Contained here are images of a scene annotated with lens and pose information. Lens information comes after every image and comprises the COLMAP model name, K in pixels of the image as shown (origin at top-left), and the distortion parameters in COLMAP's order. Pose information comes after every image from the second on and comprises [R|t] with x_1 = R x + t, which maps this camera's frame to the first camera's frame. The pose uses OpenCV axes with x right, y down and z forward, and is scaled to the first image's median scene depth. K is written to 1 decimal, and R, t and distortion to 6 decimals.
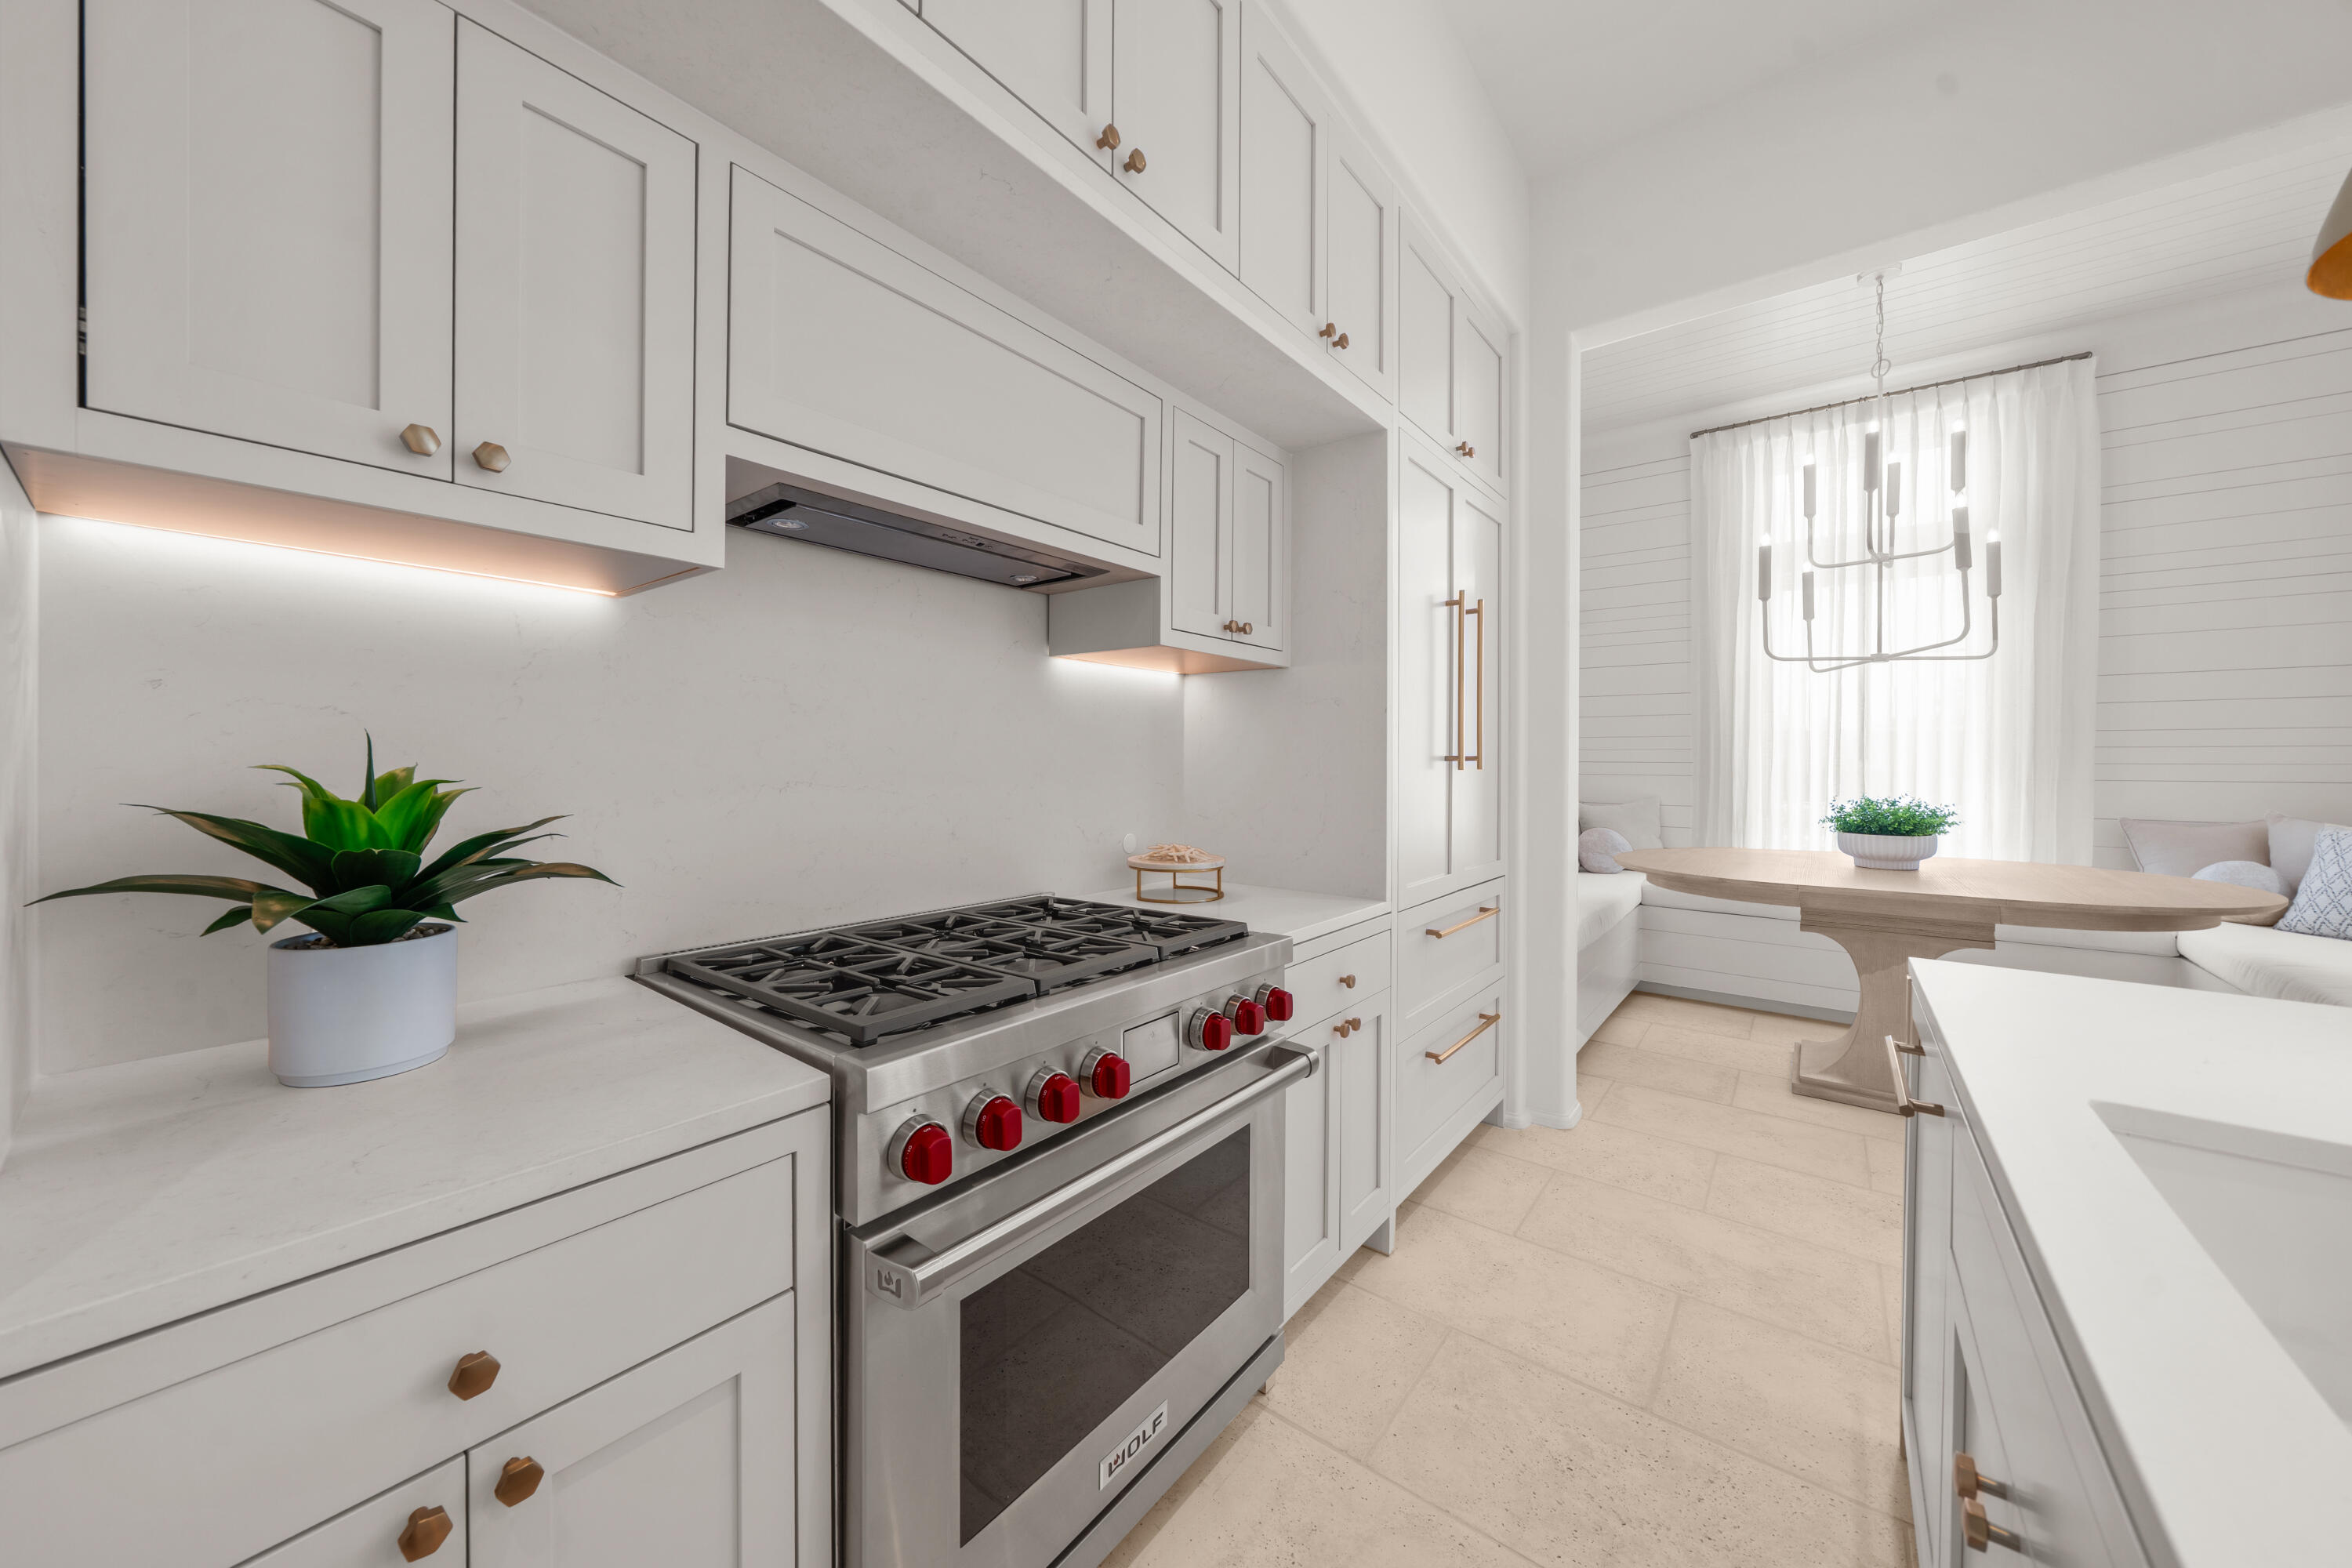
lens RADIAL K [[822.2, 0, 1171.3], [0, 822.2, 763.3], [0, 0, 1]] dist [-0.002429, -0.000317]
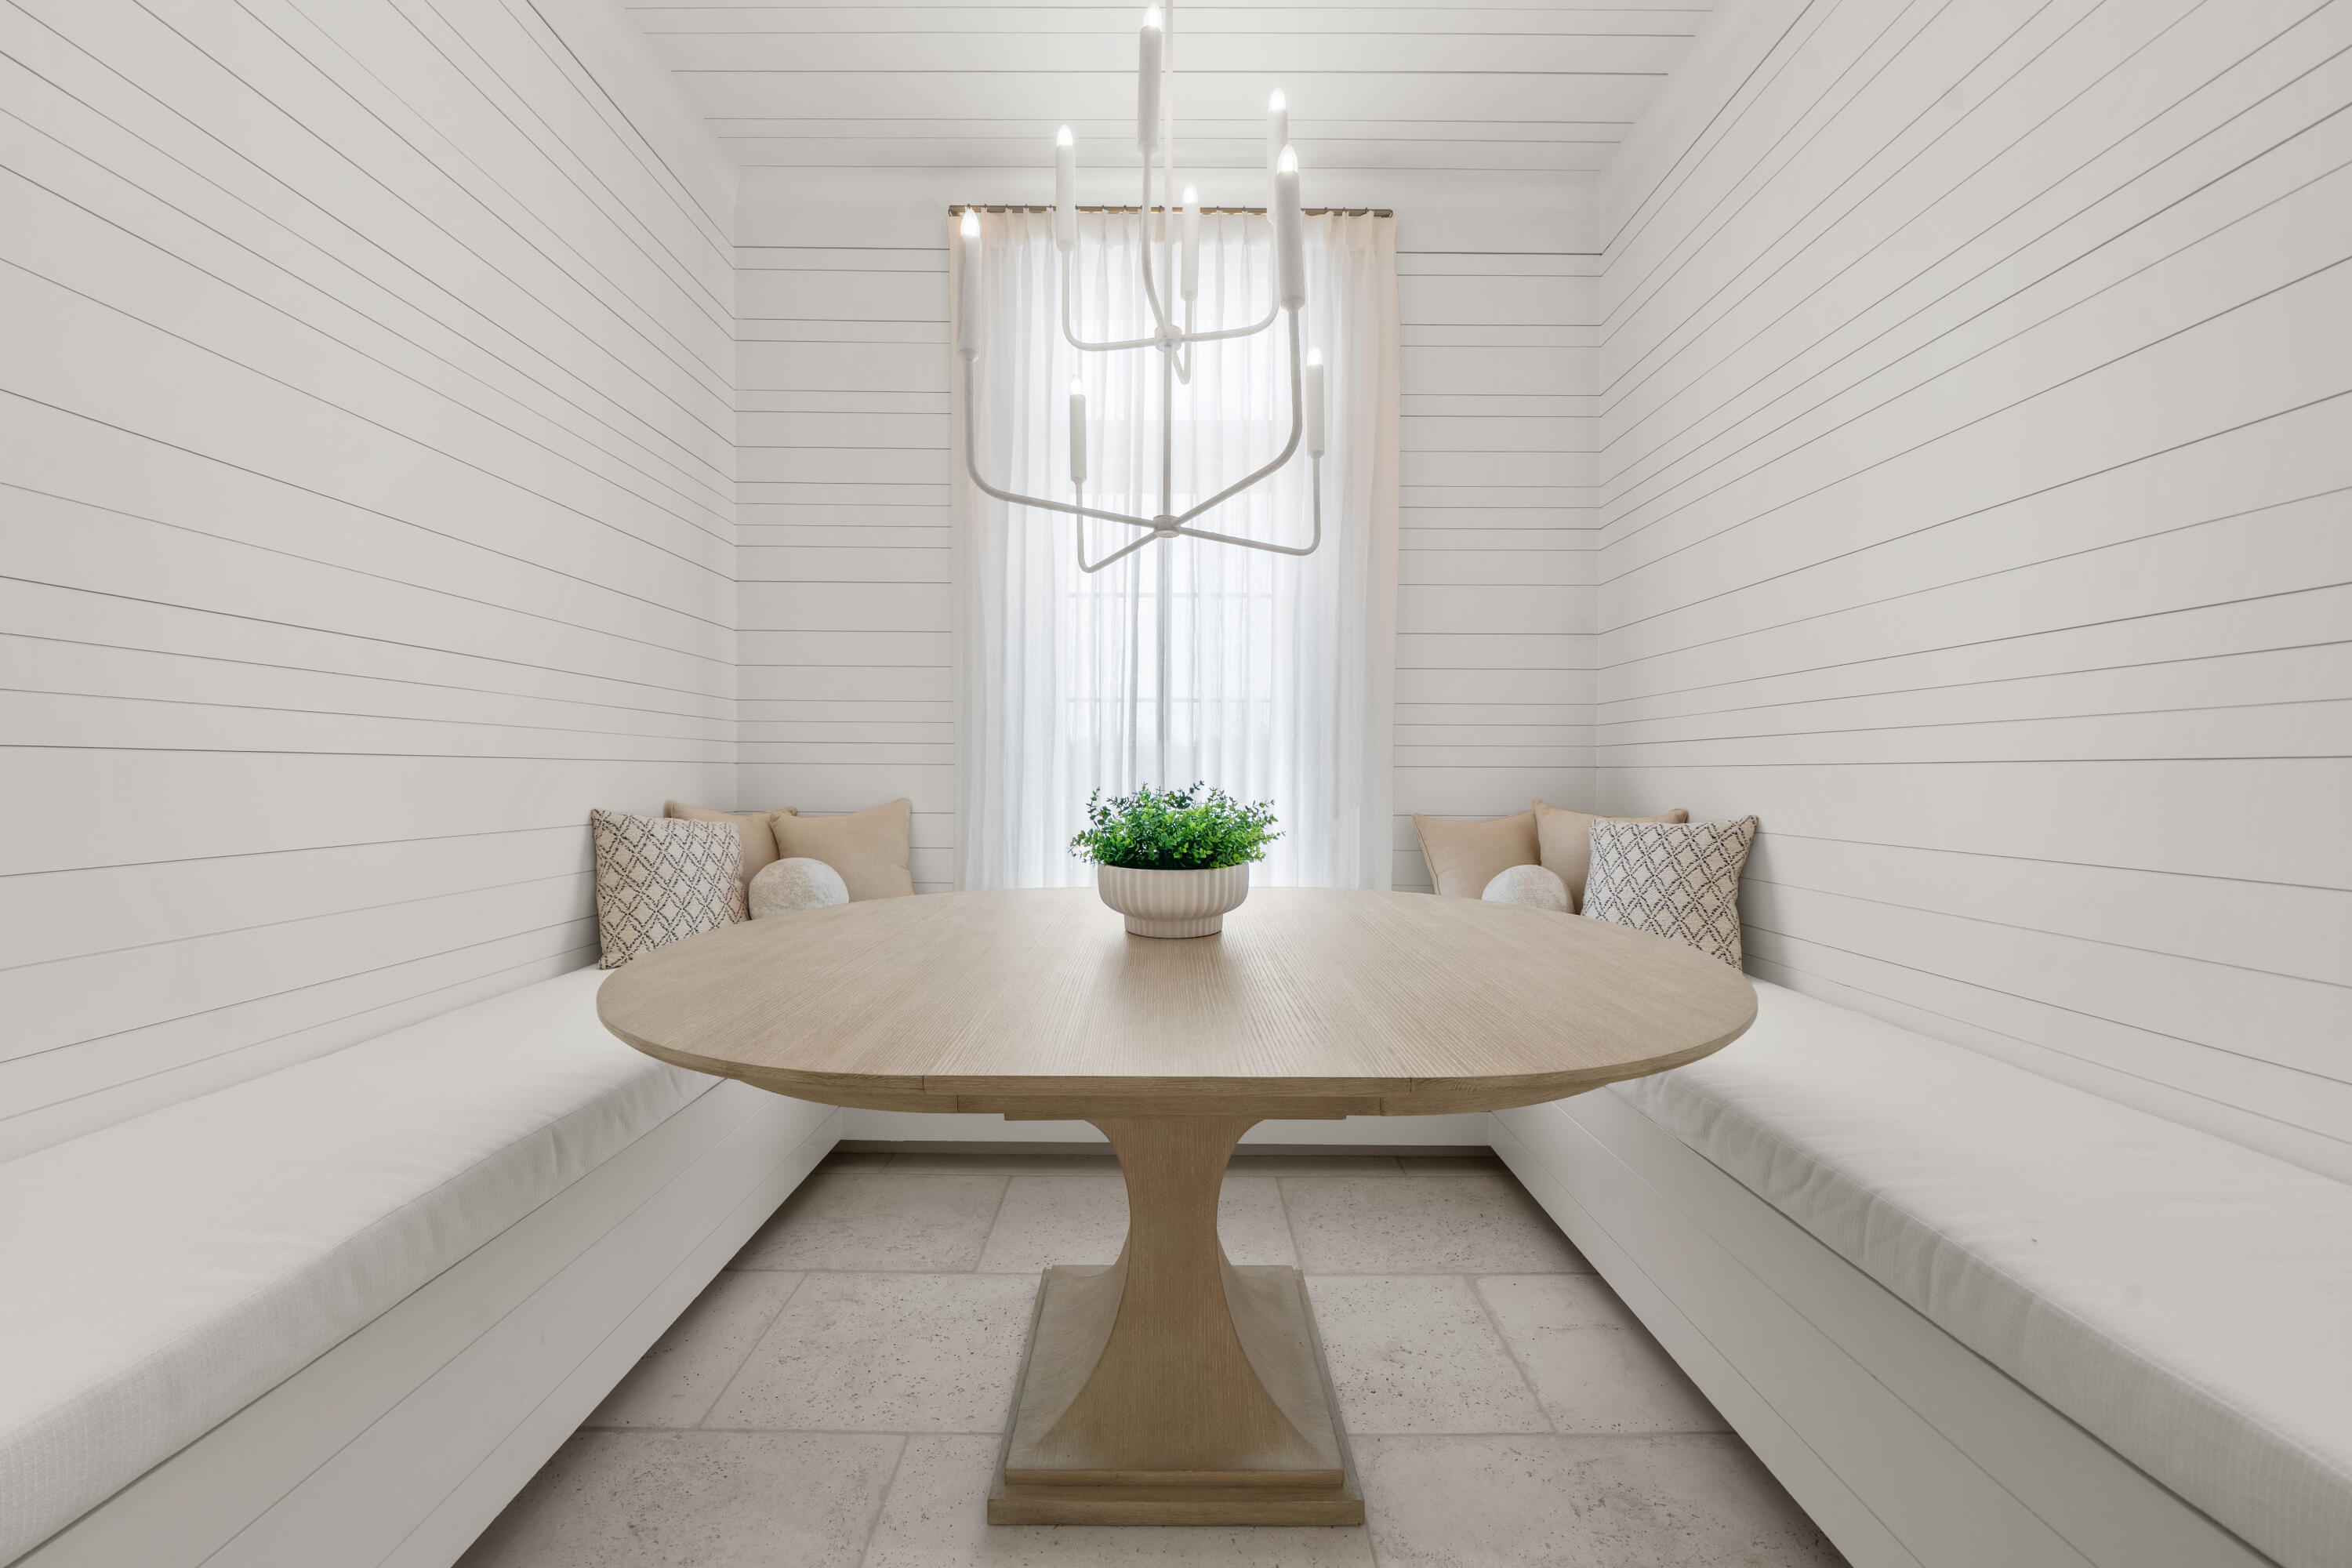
lens RADIAL K [[813.9, 0, 1164.9], [0, 813.9, 775.2], [0, 0, 1]] dist [-0.001460, 0.000208]
pose [[0.788372, -0.002009, 0.615196, 0.733688], [-0.000559, 0.999992, 0.003982, 0.039336], [-0.615199, -0.003483, 0.788364, 0.799018]]
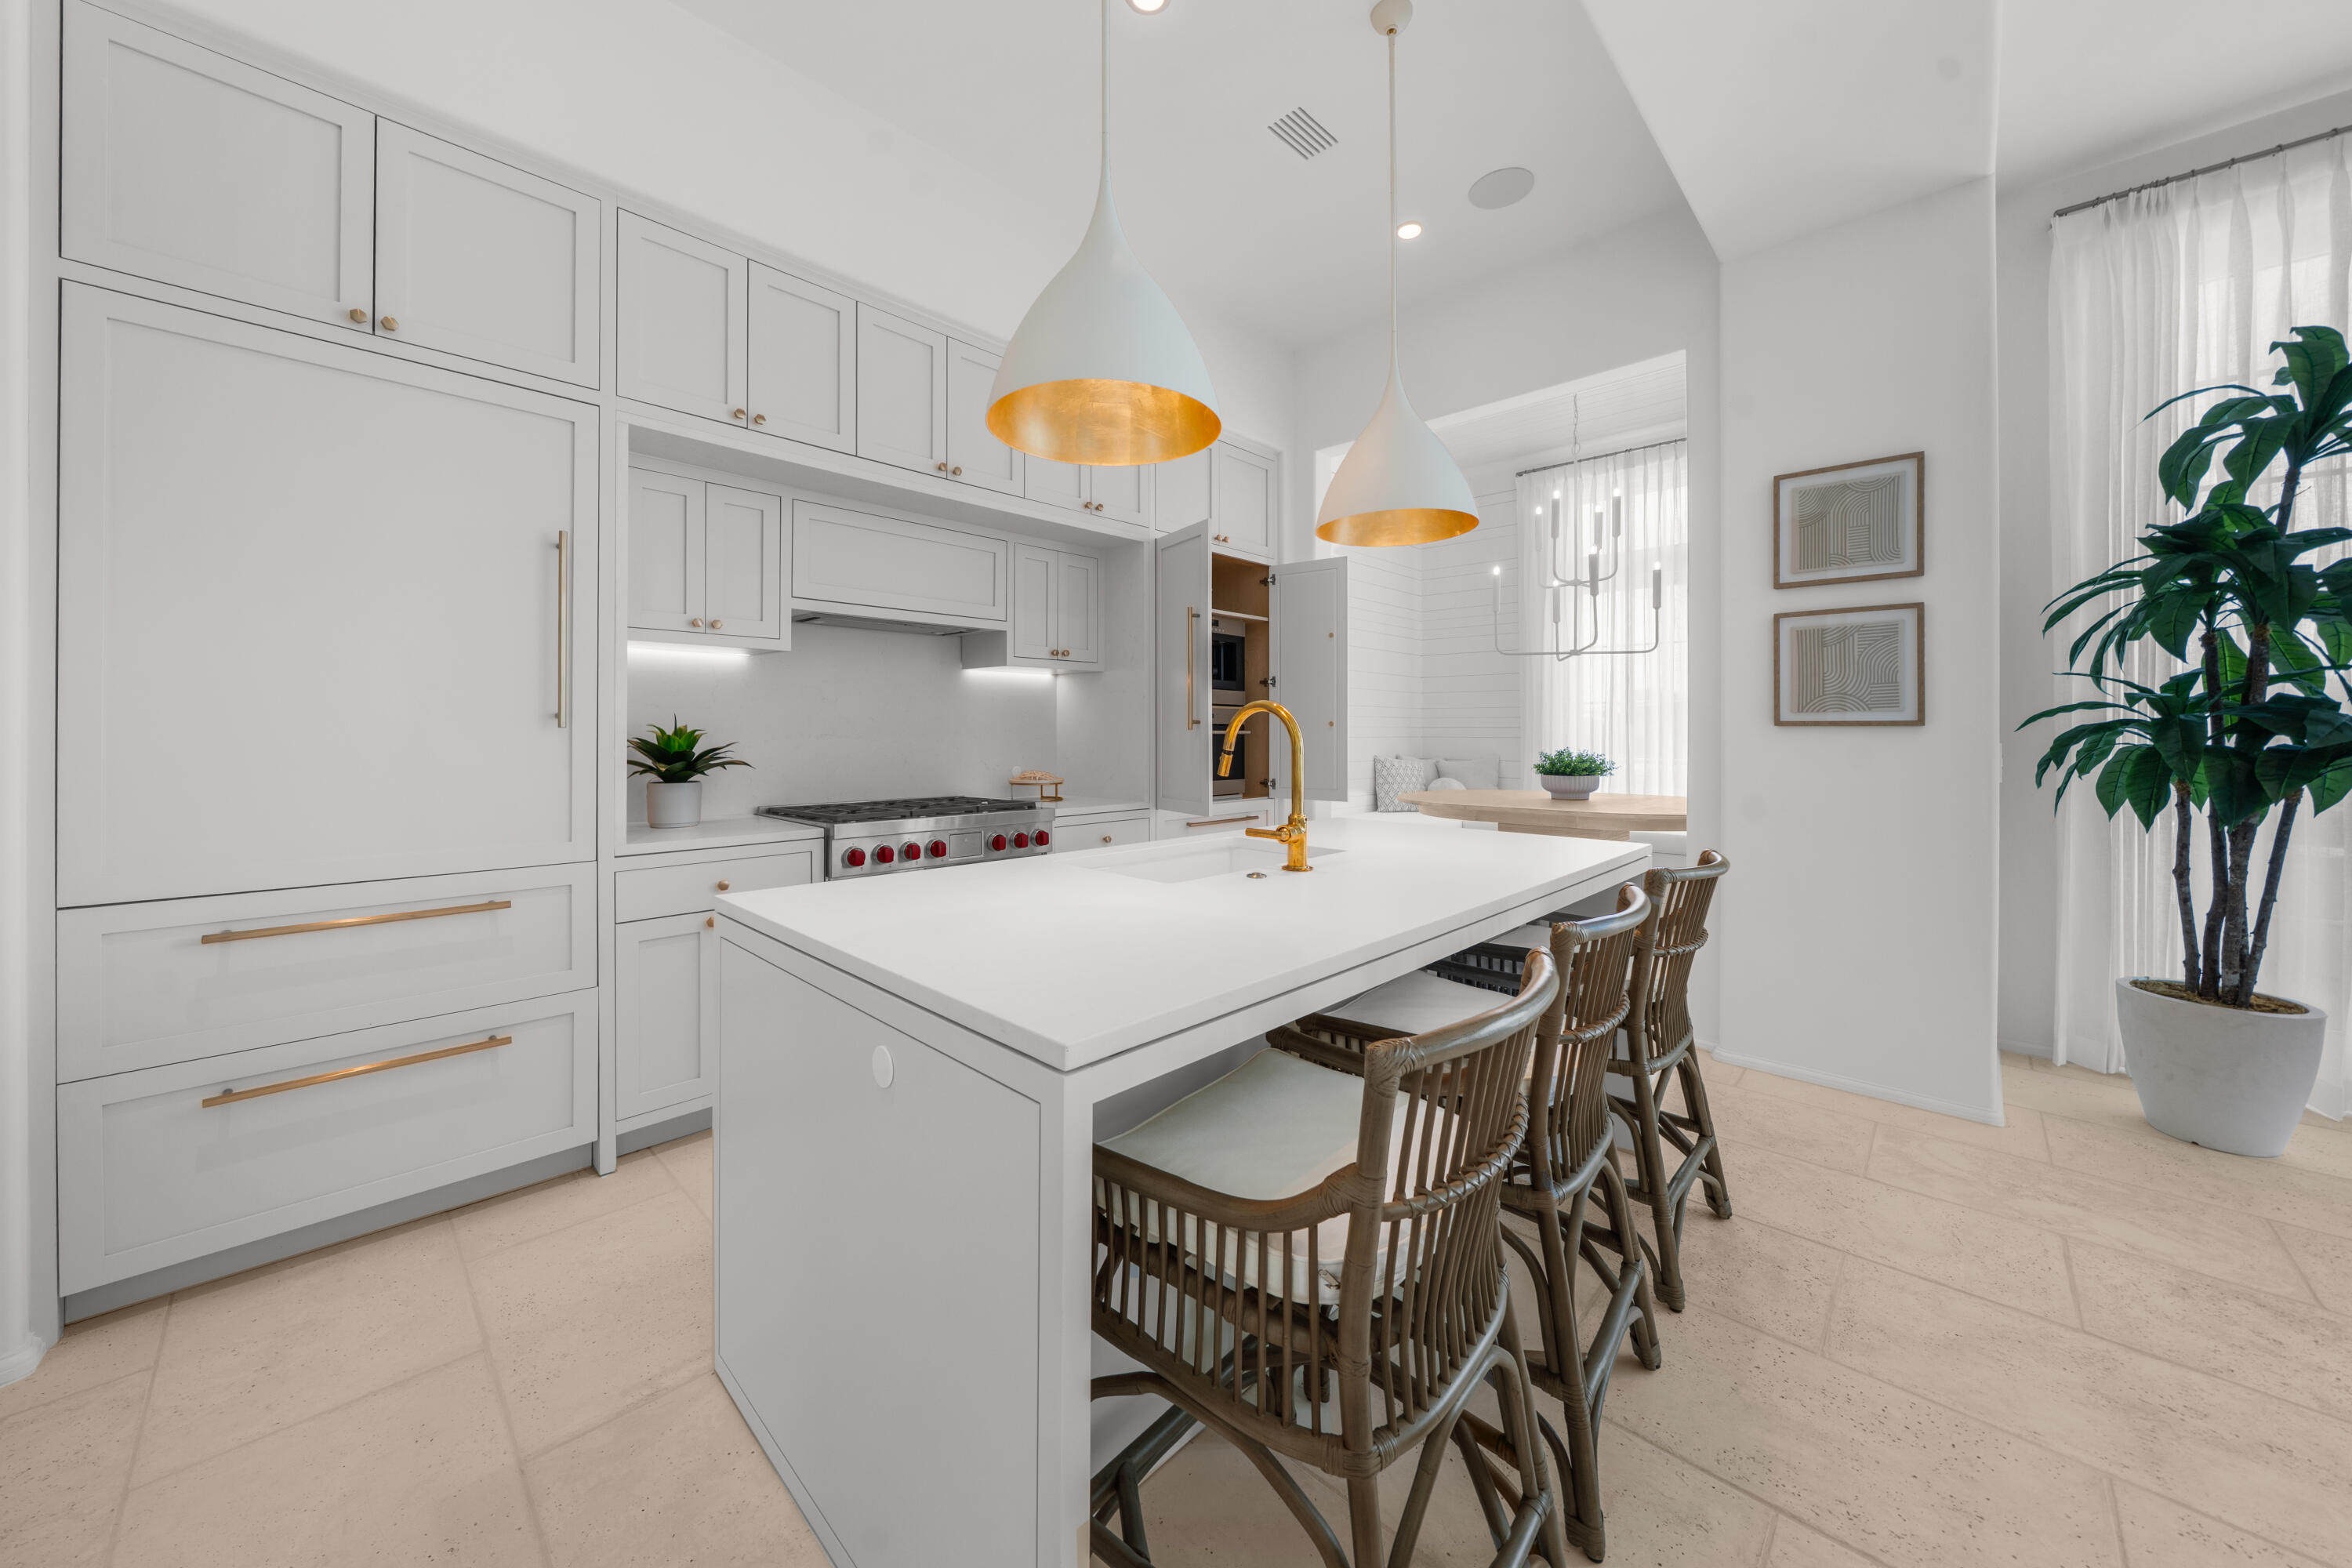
lens RADIAL K [[833.7, 0, 1171.8], [0, 833.7, 731.1], [0, 0, 1]] dist [-0.005293, -0.000305]
pose [[0.995431, -0.003026, -0.095438, 0.414232], [0.002751, 0.999992, -0.003015, 0.014200], [0.095446, 0.002738, 0.995431, -0.688403]]
